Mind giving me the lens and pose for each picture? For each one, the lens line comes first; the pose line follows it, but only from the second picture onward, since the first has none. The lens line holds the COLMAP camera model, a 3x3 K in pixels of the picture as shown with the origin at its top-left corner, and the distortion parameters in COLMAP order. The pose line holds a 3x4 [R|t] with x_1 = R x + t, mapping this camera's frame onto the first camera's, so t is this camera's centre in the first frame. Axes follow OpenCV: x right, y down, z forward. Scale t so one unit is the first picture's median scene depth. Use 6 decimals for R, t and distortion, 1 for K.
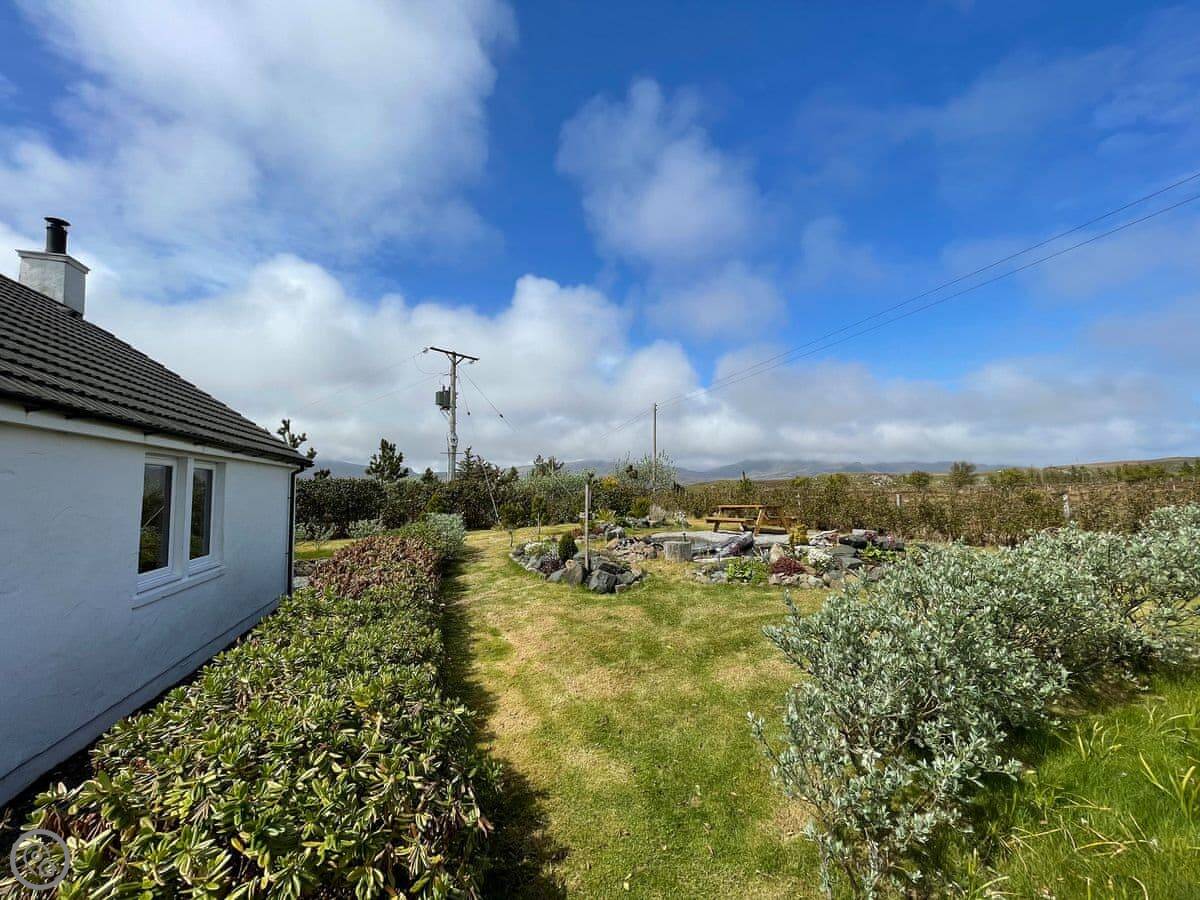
lens RADIAL K [[487.1, 0, 598.9], [0, 487.1, 448.9], [0, 0, 1]] dist [-0.000138, 0.000213]
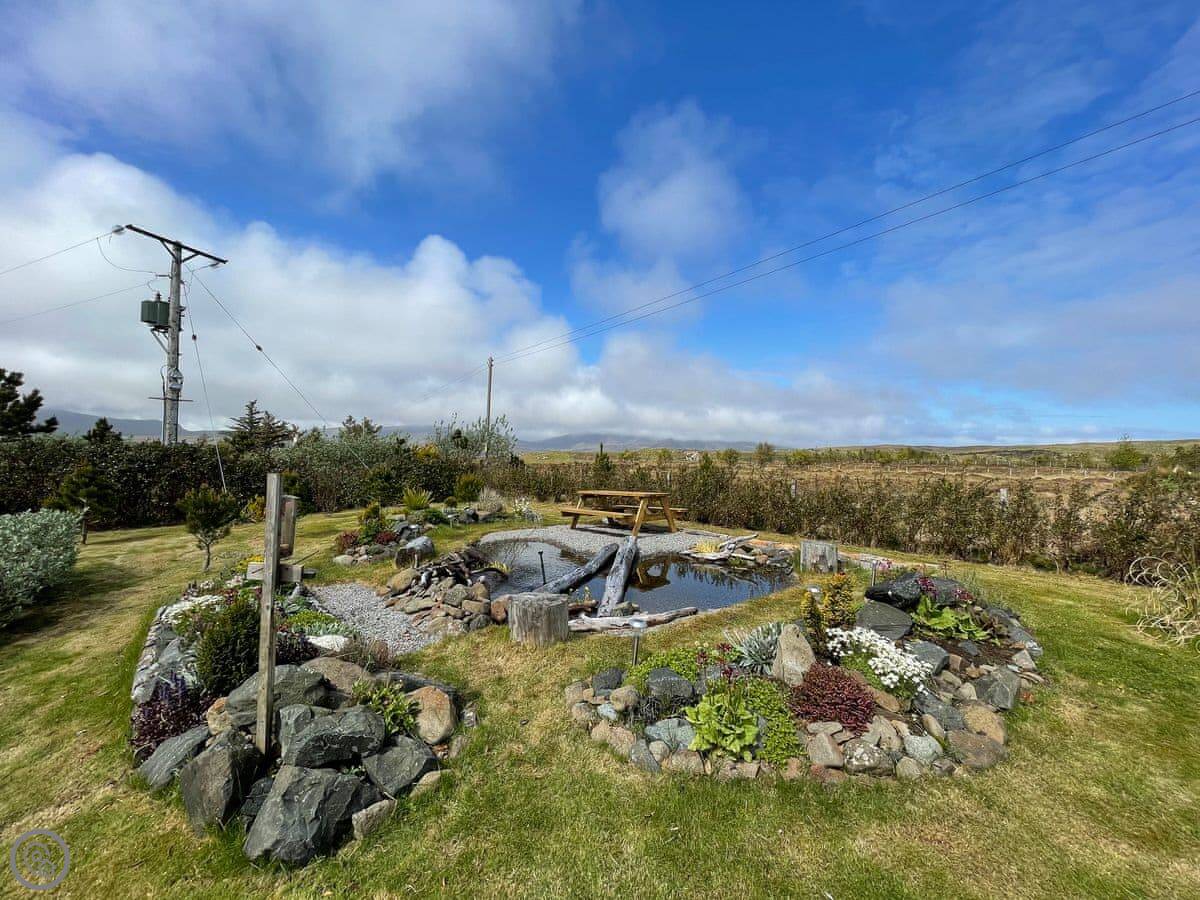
lens RADIAL K [[487.1, 0, 598.9], [0, 487.1, 448.9], [0, 0, 1]] dist [-0.000138, 0.000213]
pose [[0.941496, 0.033046, 0.335401, 0.024523], [-0.053946, 0.997126, 0.053188, 0.011747], [-0.332679, -0.068170, 0.940573, 0.245432]]
